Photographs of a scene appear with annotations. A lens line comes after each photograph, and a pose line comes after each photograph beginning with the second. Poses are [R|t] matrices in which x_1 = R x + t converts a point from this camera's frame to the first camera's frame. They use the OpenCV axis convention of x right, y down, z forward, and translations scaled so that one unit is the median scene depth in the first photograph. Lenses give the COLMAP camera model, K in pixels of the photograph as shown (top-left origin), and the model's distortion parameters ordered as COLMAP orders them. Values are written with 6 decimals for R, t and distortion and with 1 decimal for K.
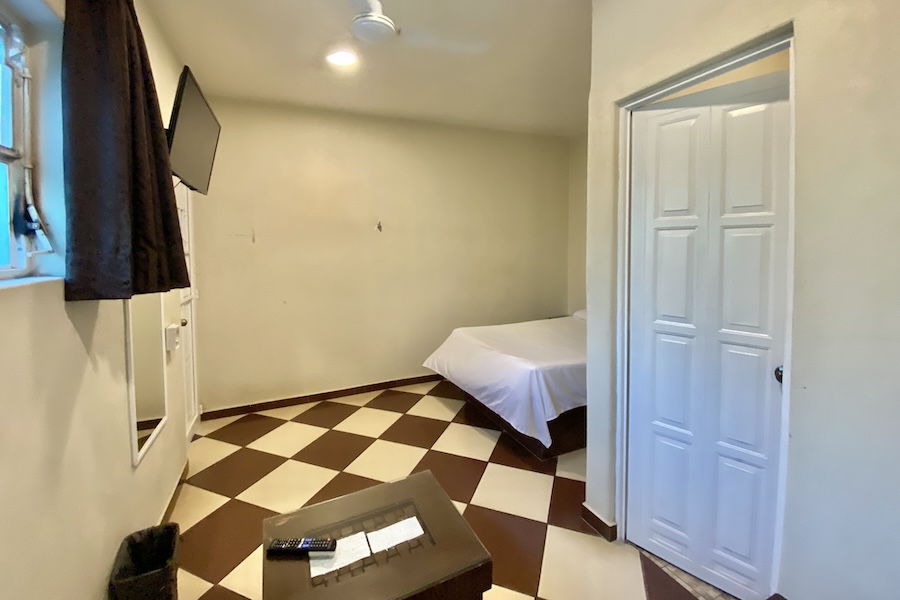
lens RADIAL K [[357.8, 0, 451.4], [0, 357.8, 264.7], [0, 0, 1]] dist [0.042512, -0.027709]
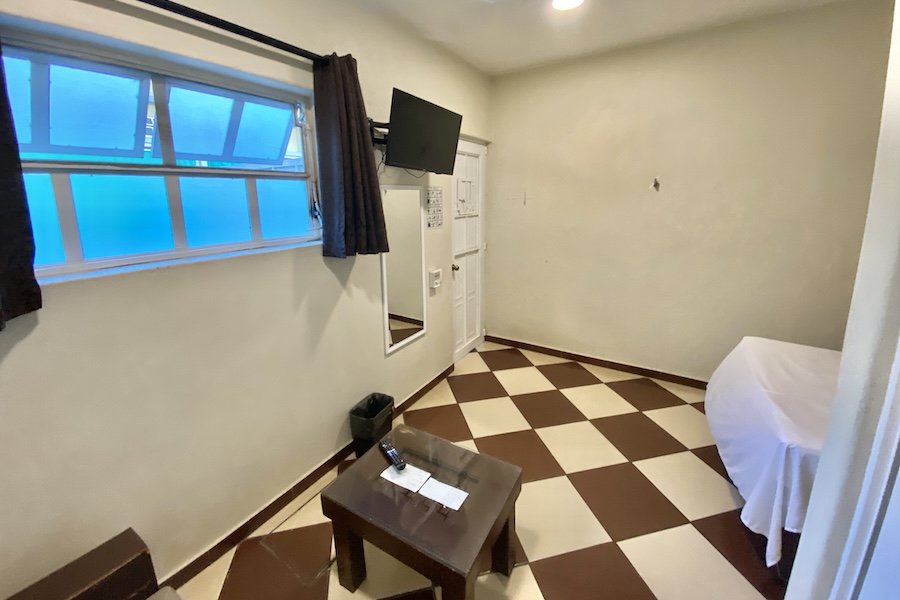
lens RADIAL K [[357.8, 0, 451.4], [0, 357.8, 264.7], [0, 0, 1]] dist [0.042512, -0.027709]
pose [[0.557338, 0.154403, -0.815802, 0.366393], [-0.026920, 0.985400, 0.168111, -0.083879], [0.829849, -0.071733, 0.553358, 0.248776]]
